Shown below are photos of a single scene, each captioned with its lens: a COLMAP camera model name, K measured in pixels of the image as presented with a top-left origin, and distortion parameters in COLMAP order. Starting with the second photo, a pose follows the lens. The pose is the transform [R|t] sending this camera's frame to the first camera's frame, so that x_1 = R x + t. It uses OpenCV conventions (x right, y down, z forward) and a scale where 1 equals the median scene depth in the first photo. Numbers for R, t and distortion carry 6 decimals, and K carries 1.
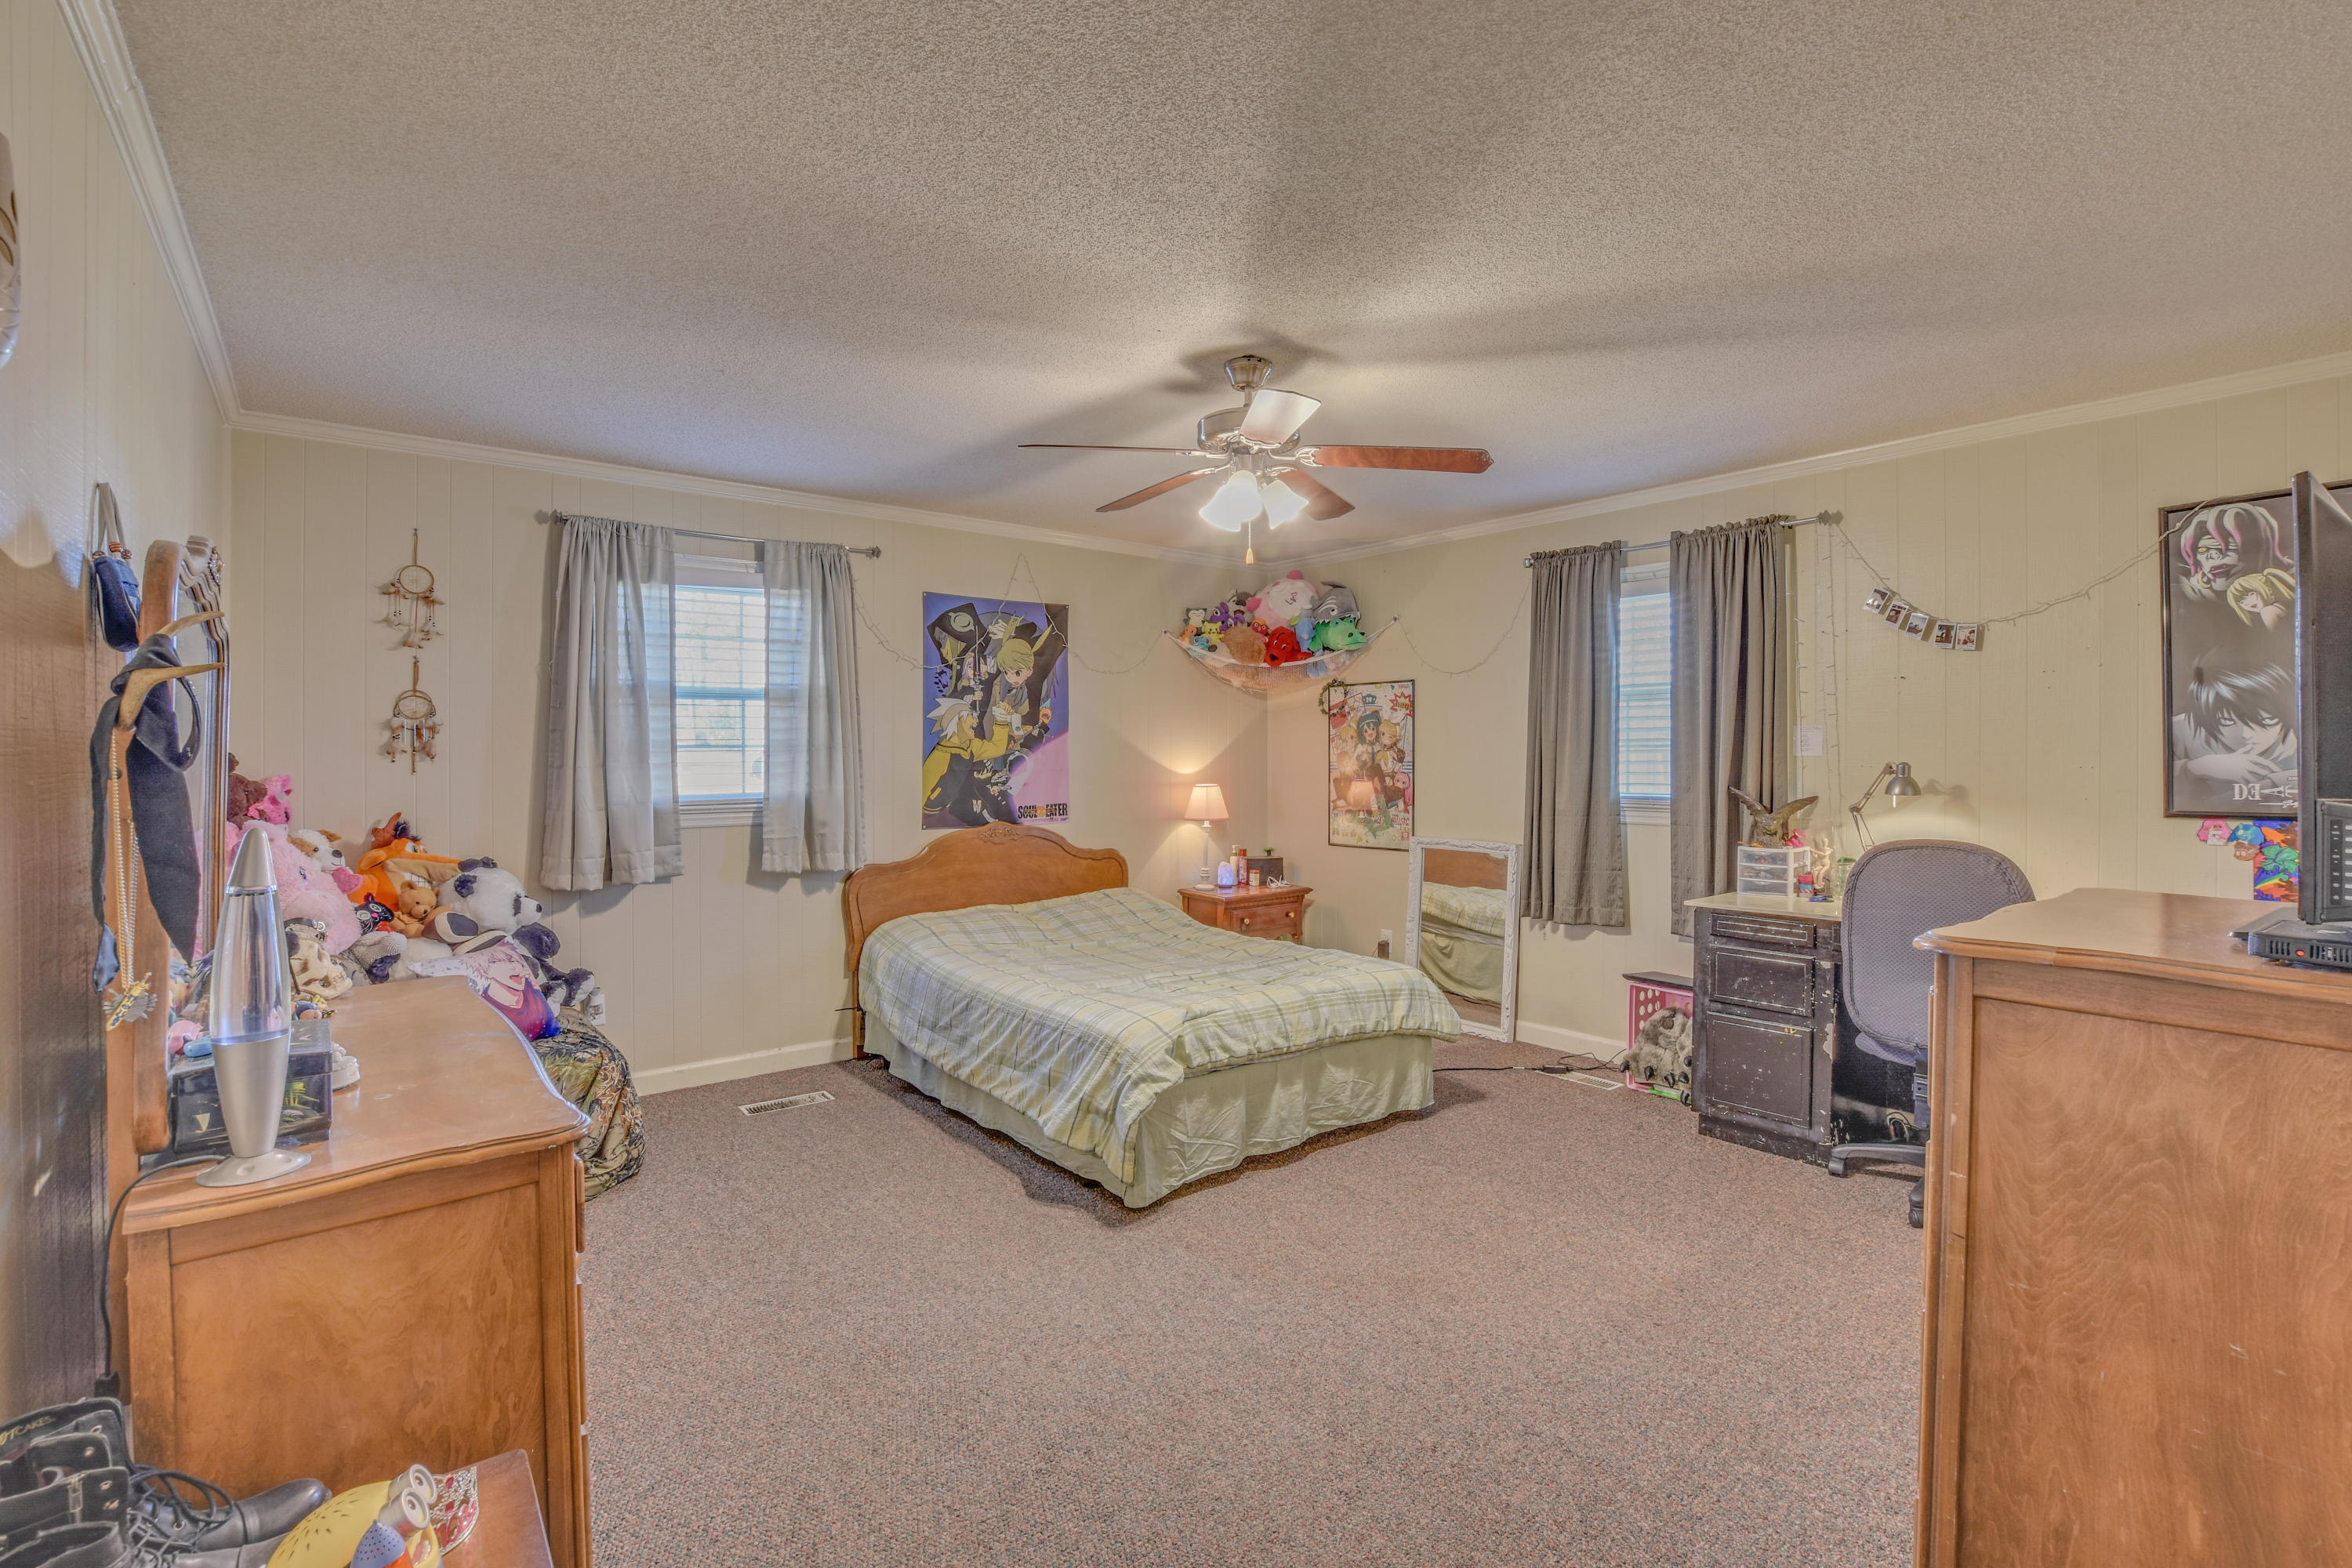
lens RADIAL K [[1041.5, 0, 1174.1], [0, 1041.5, 796.0], [0, 0, 1]] dist [-0.038318, 0.007346]
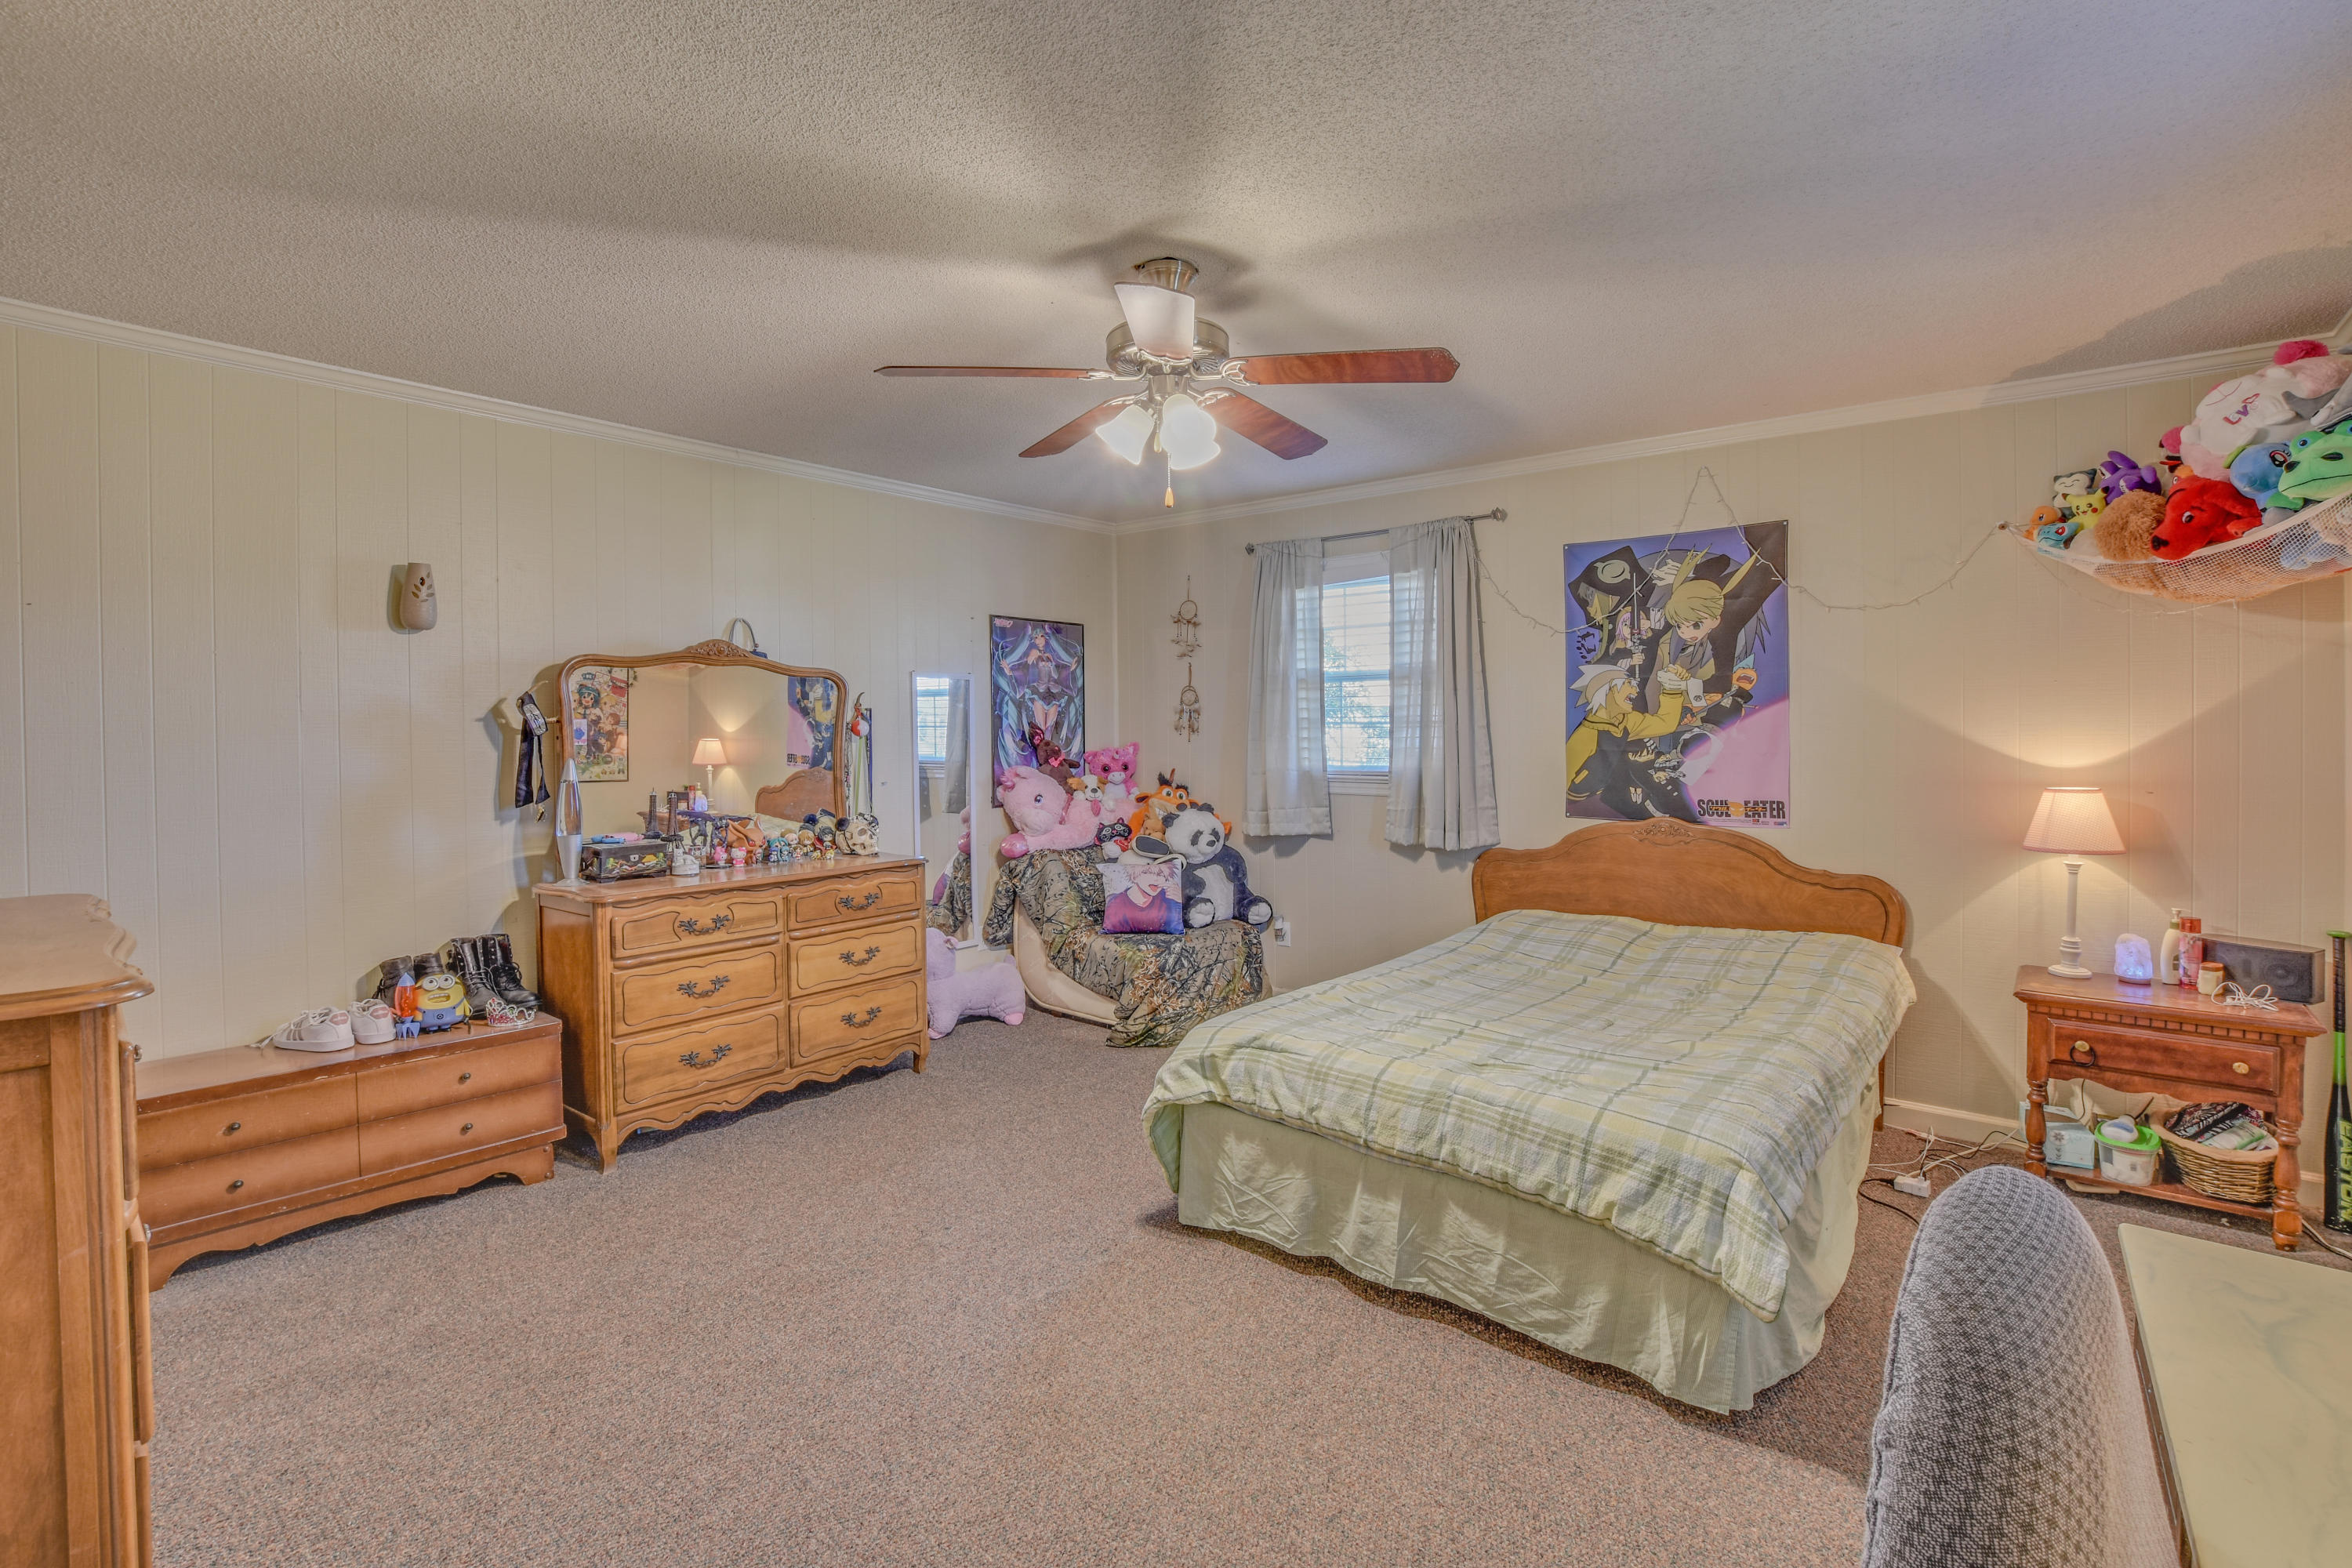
lens RADIAL K [[1040.8, 0, 1189.1], [0, 1040.8, 783.6], [0, 0, 1]] dist [-0.017901, 0.000295]
pose [[0.230314, 0.053808, -0.971628, 0.522161], [-0.038247, 0.998199, 0.046213, -0.023768], [0.972364, 0.026518, 0.231958, 0.477548]]
